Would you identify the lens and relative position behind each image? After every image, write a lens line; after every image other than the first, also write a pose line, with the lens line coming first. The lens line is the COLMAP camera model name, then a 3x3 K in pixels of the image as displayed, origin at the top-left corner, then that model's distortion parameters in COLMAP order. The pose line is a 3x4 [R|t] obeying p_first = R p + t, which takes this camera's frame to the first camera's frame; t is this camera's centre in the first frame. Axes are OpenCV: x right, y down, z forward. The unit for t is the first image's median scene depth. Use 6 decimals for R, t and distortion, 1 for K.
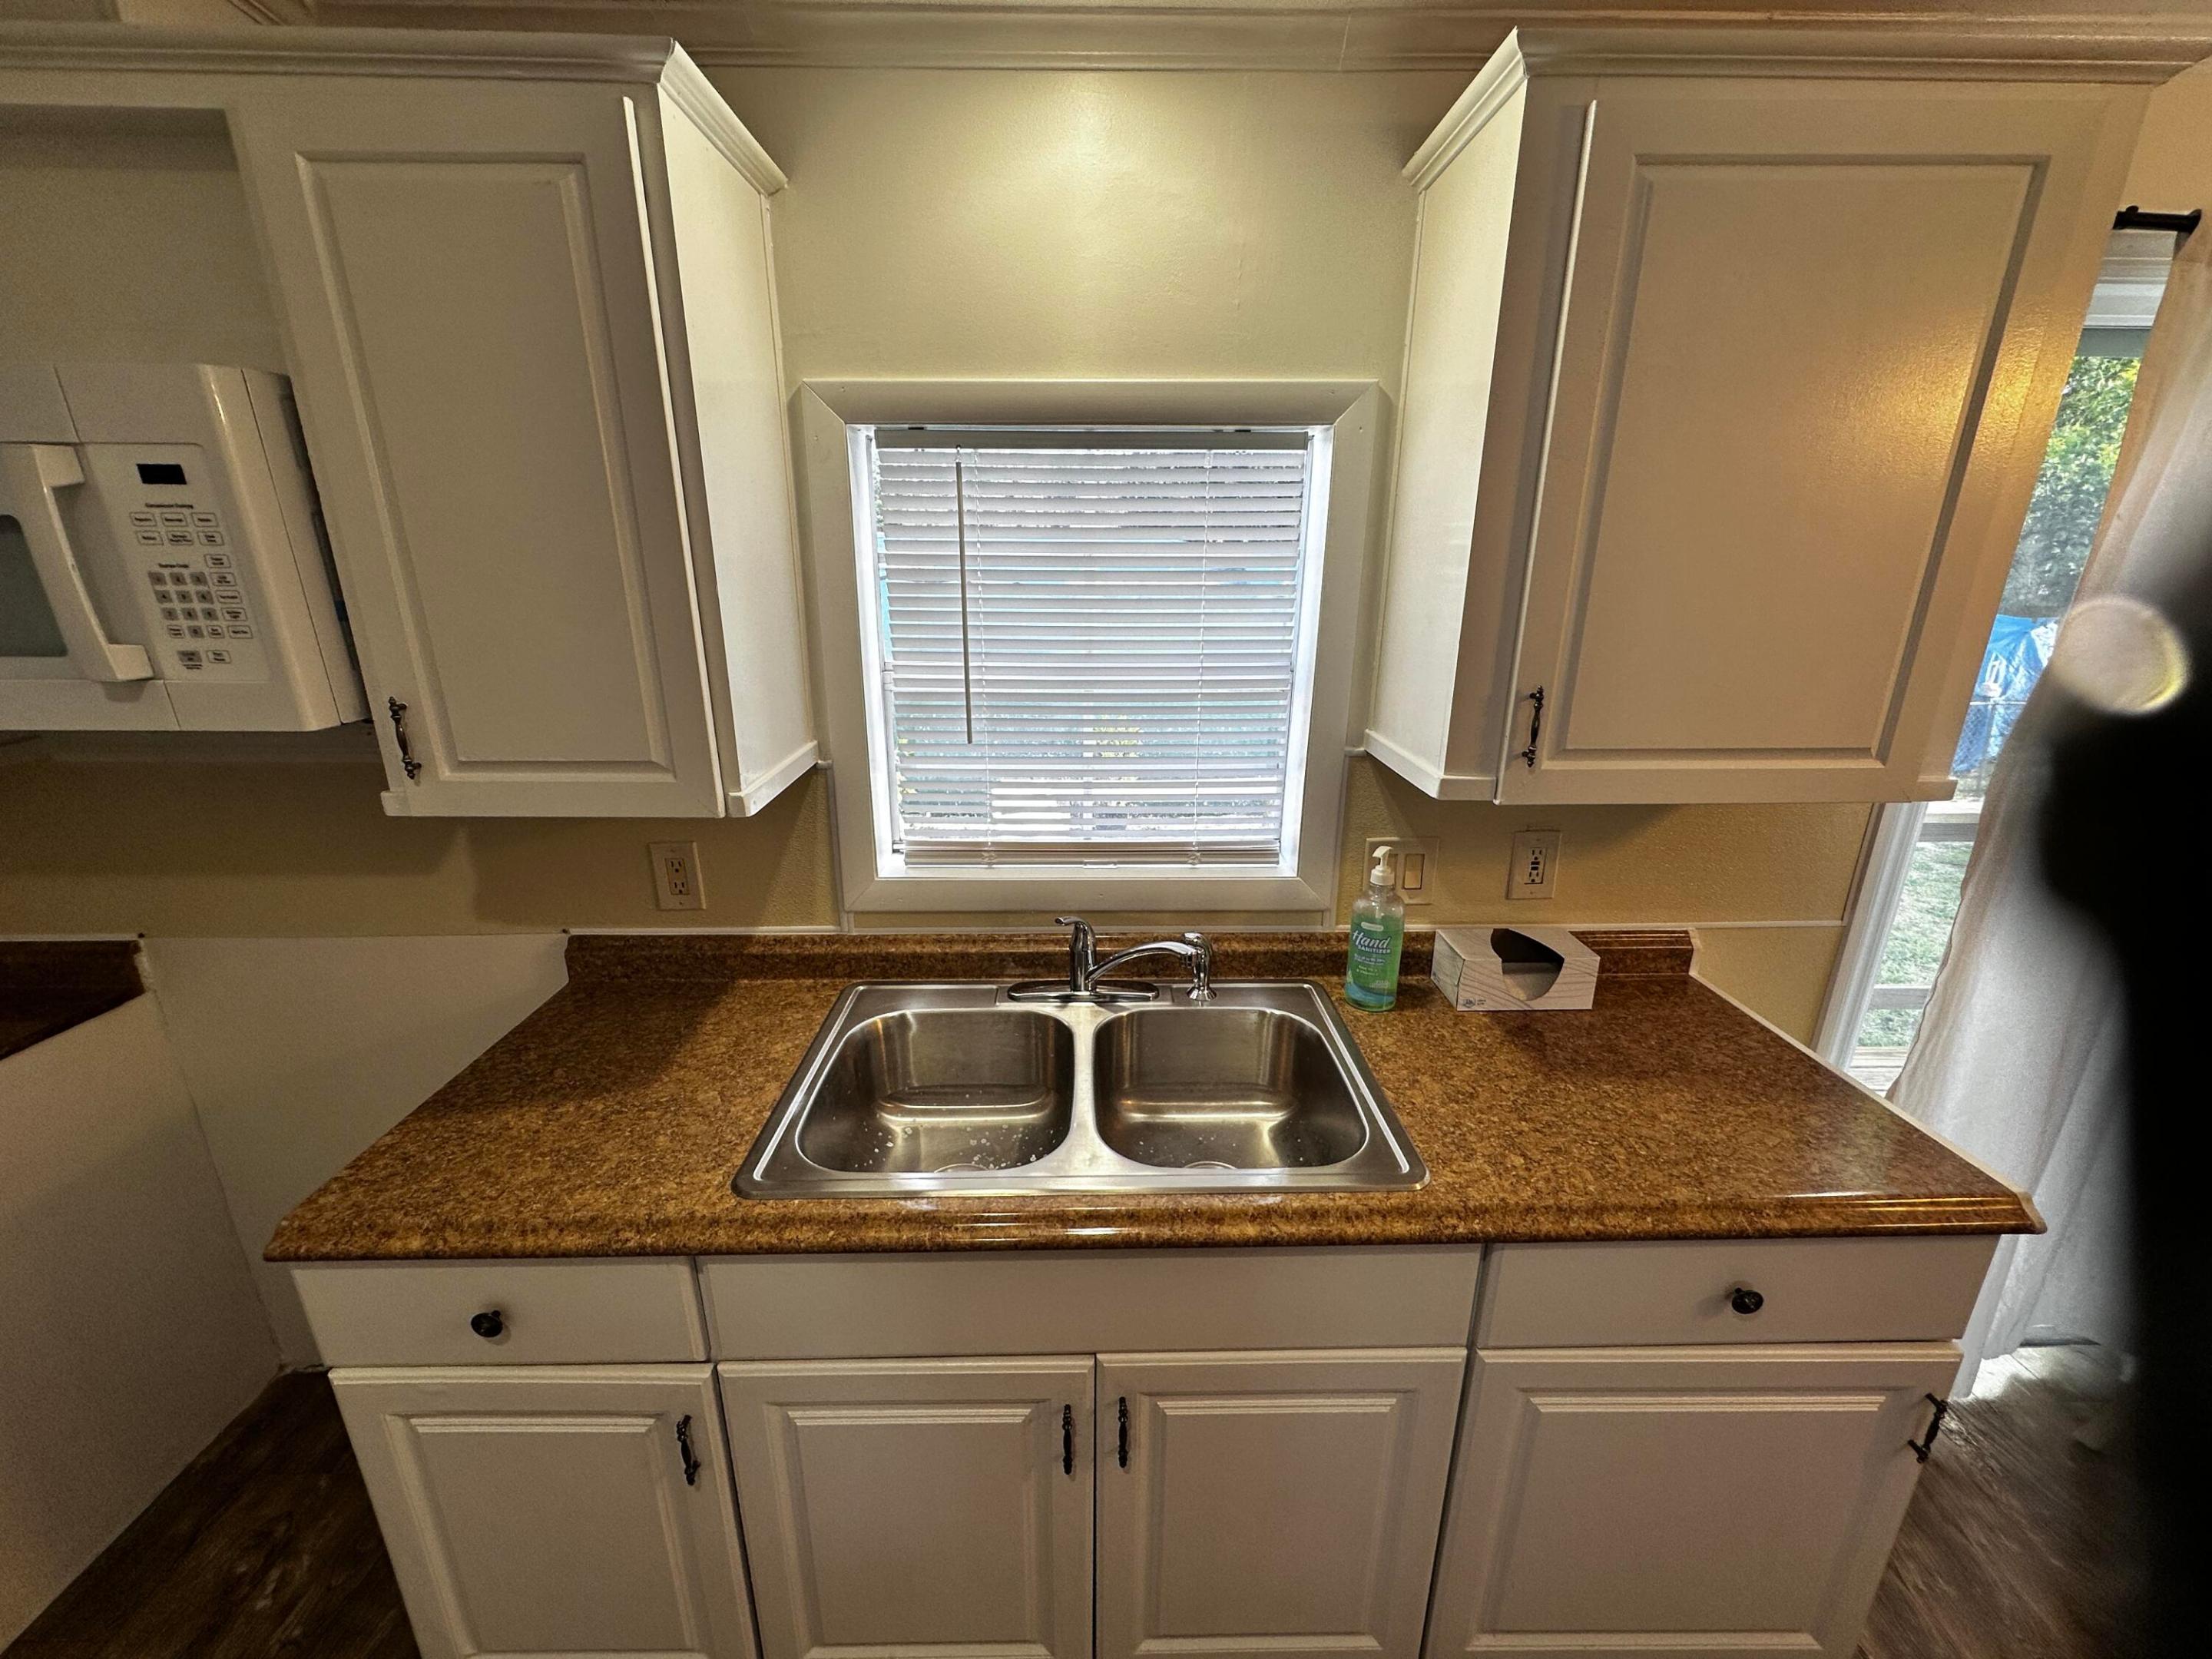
lens RADIAL K [[883.9, 0, 1102.3], [0, 883.9, 821.4], [0, 0, 1]] dist [0.000423, 0.000363]
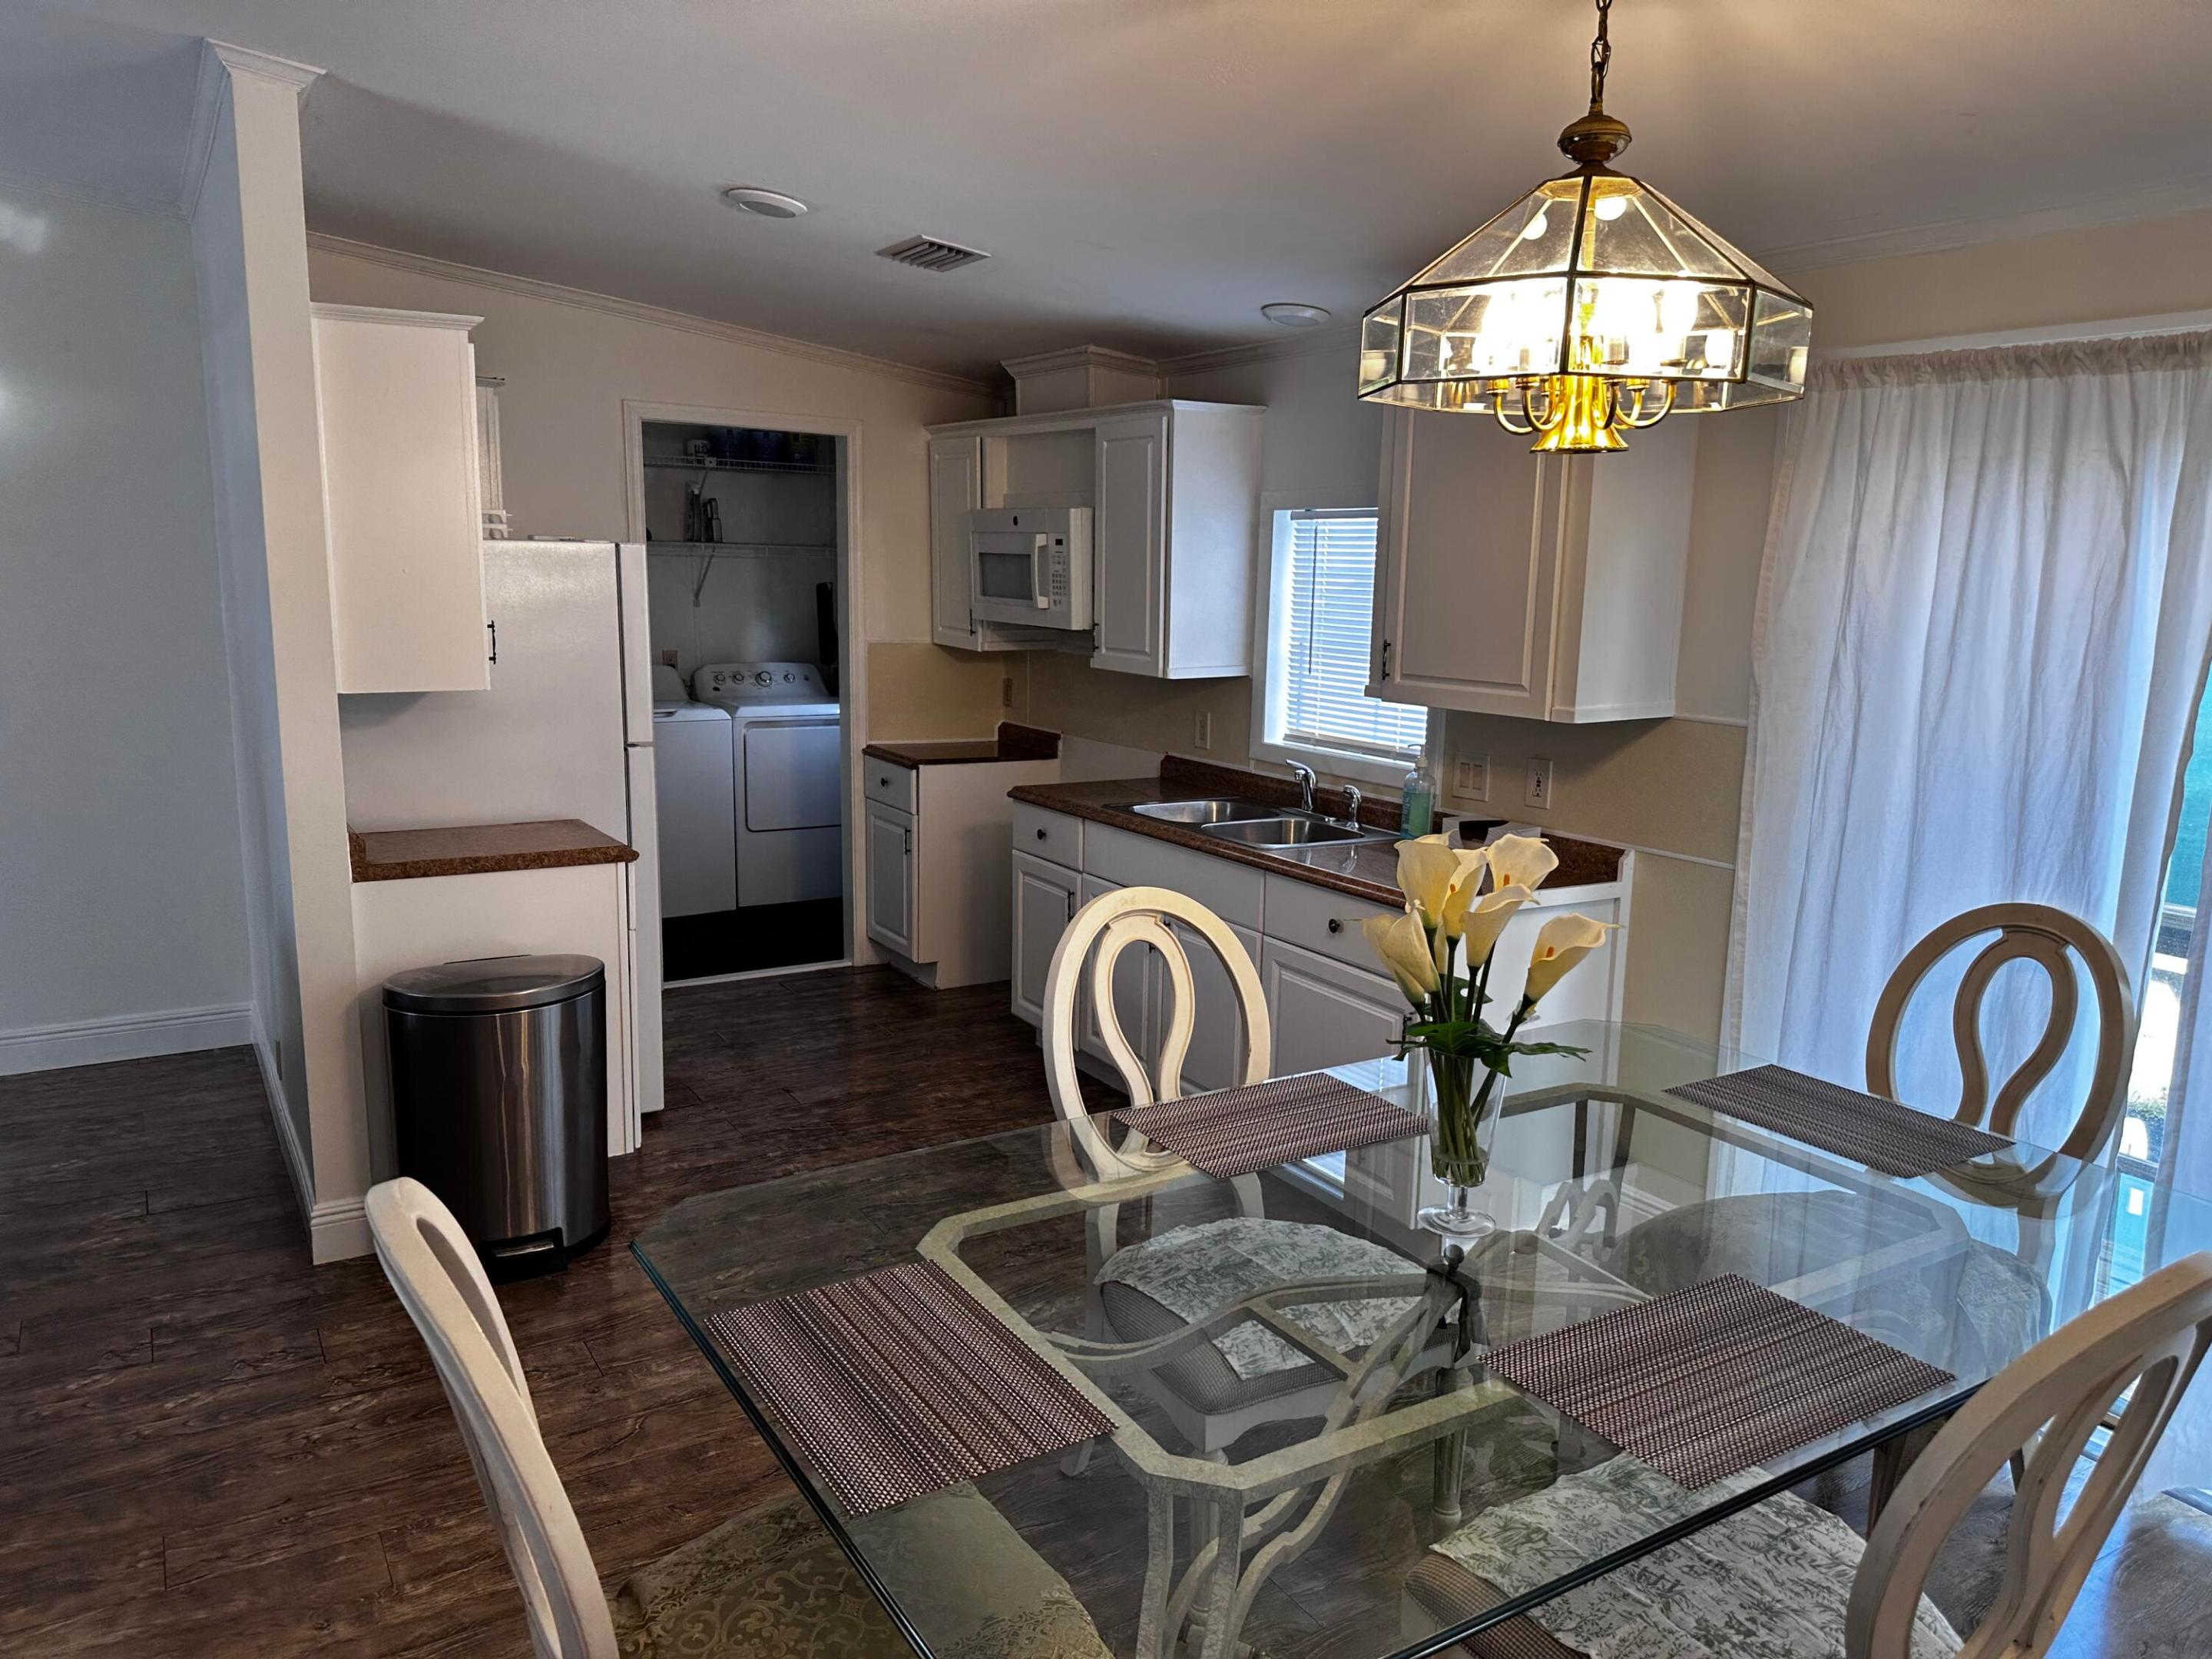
lens RADIAL K [[1558.6, 0, 1106.0], [0, 1558.6, 829.5], [0, 0, 1]] dist [0.093750, -0.136821]
pose [[0.511926, 0.155556, -0.844828, 2.356710], [-0.257109, 0.966130, 0.022095, 0.253542], [0.819650, 0.205902, 0.534582, -0.972596]]
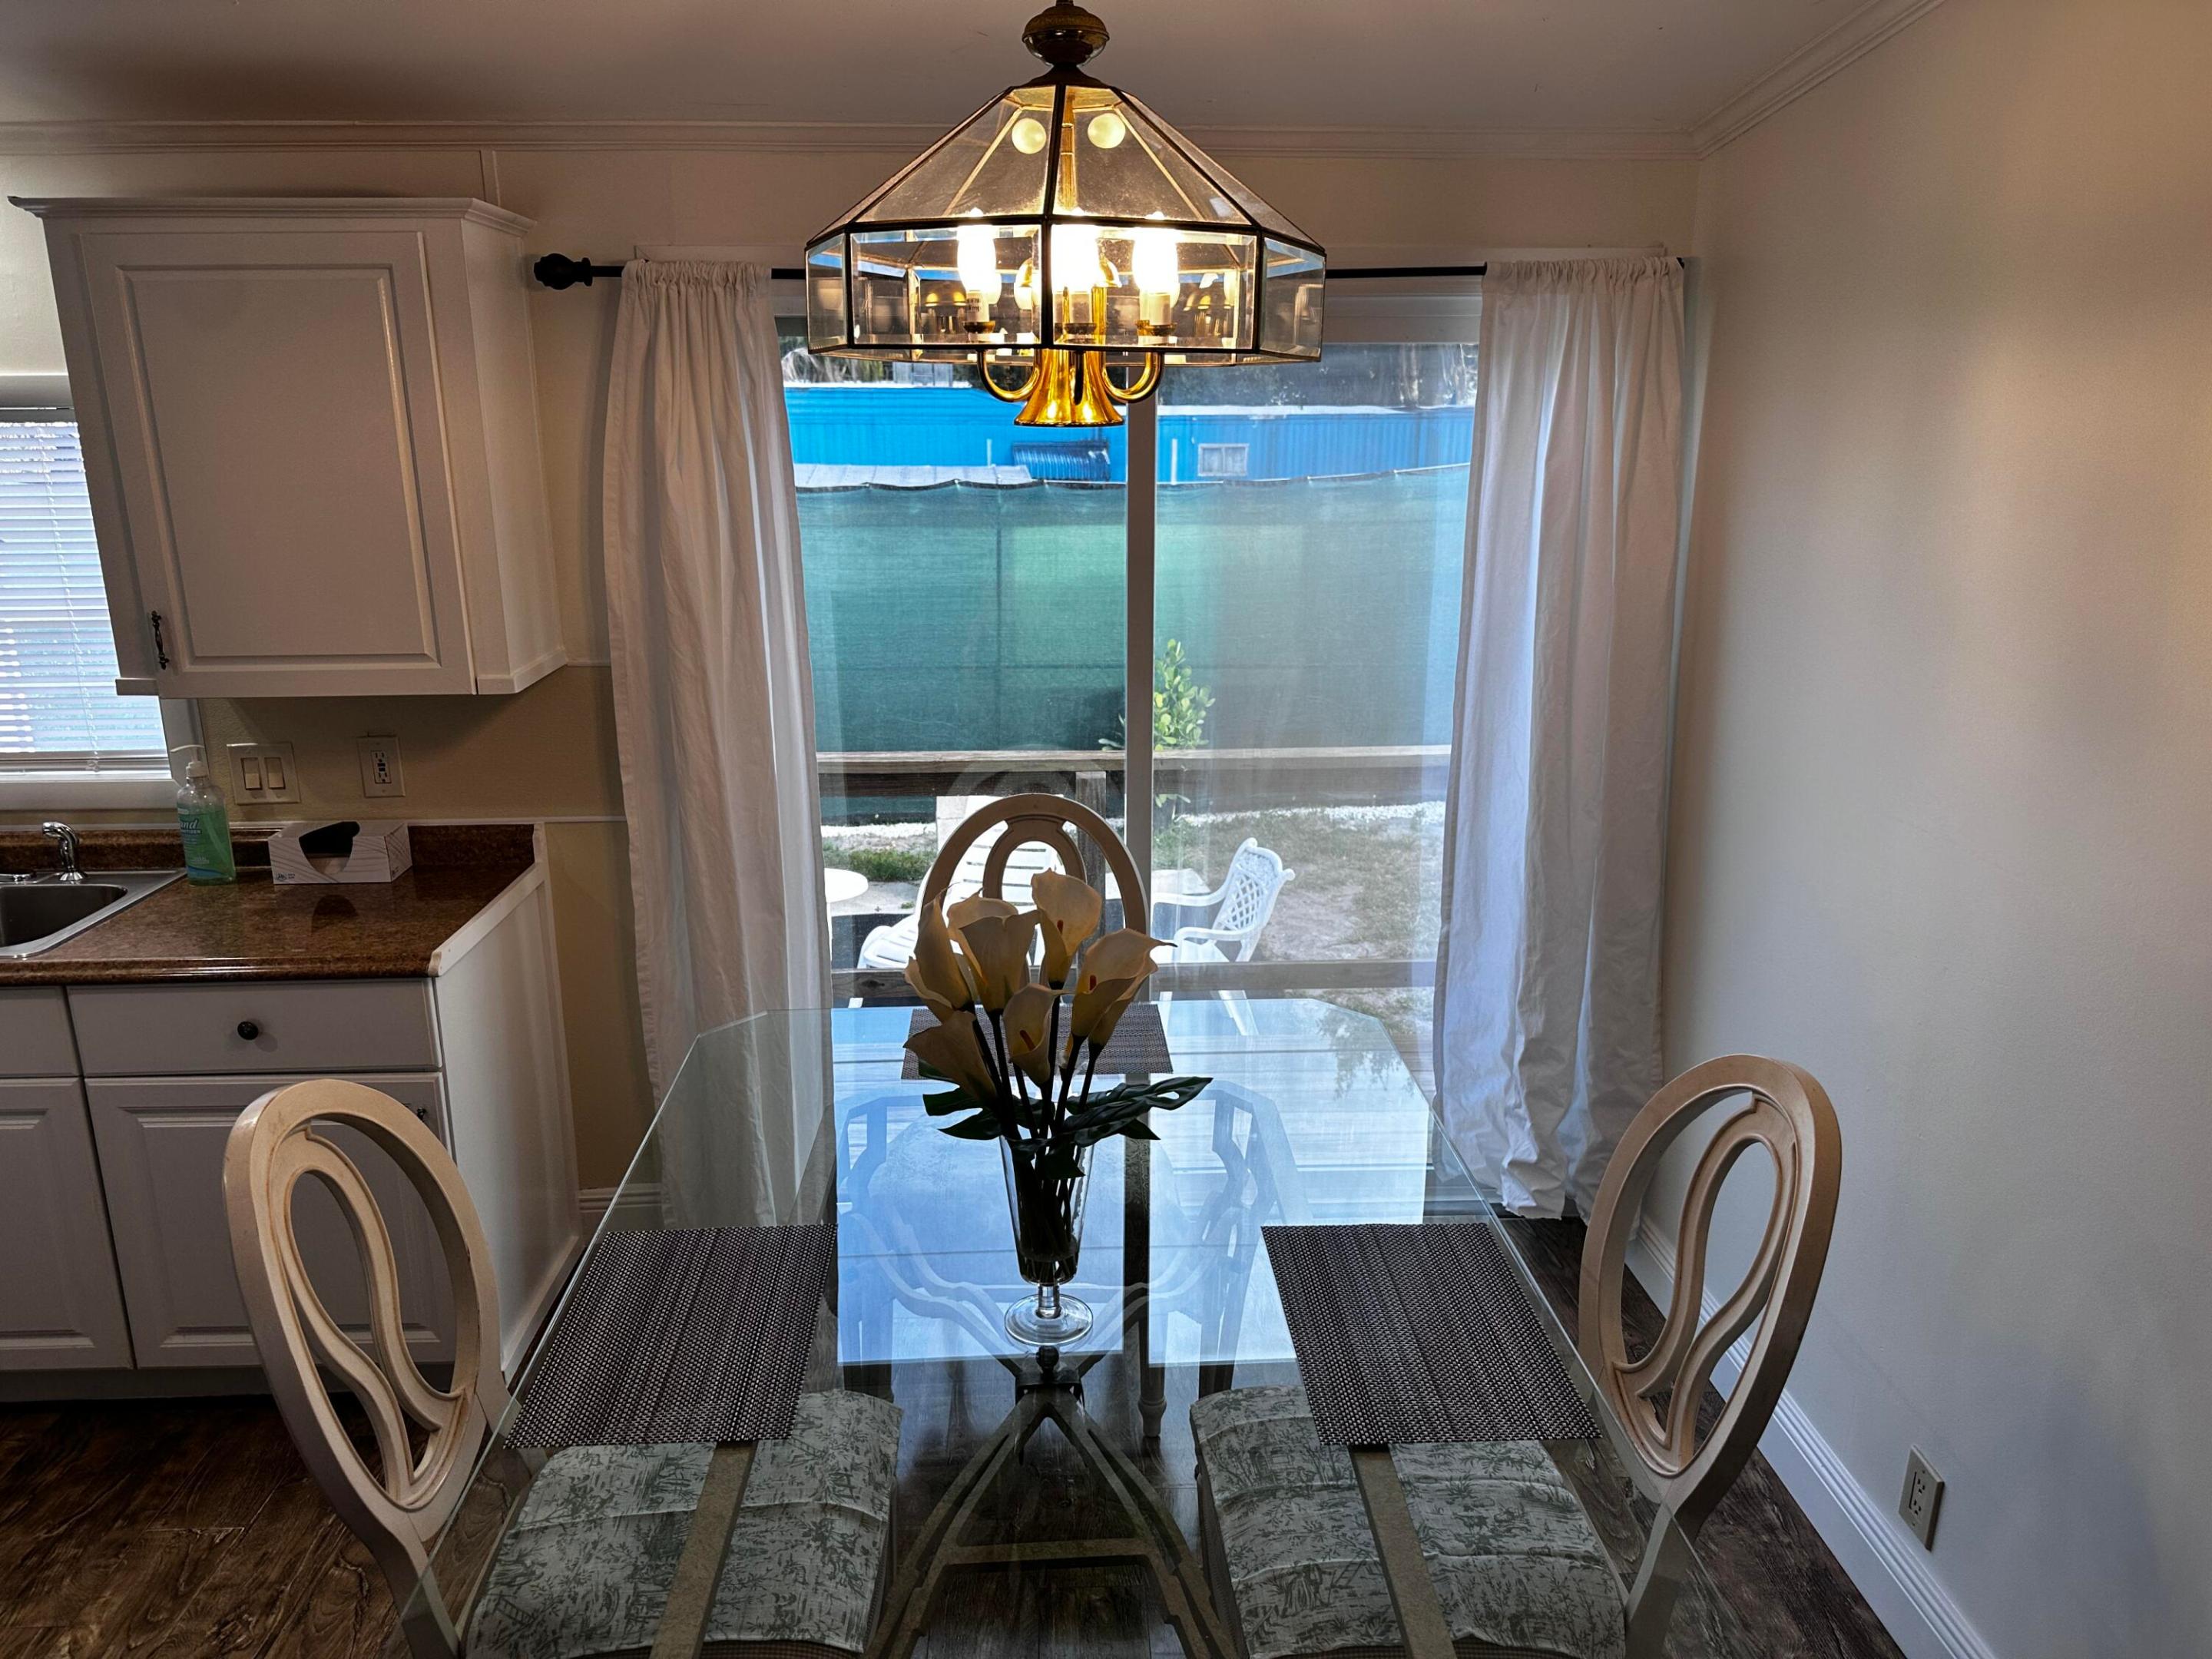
lens RADIAL K [[1611.1, 0, 1111.9], [0, 1611.1, 857.0], [0, 0, 1]] dist [0.041933, -0.000991]
pose [[0.999883, -0.012904, 0.008184, 1.443345], [0.012956, 0.999896, -0.006320, 0.196124], [-0.008102, 0.006425, 0.999947, -1.153827]]
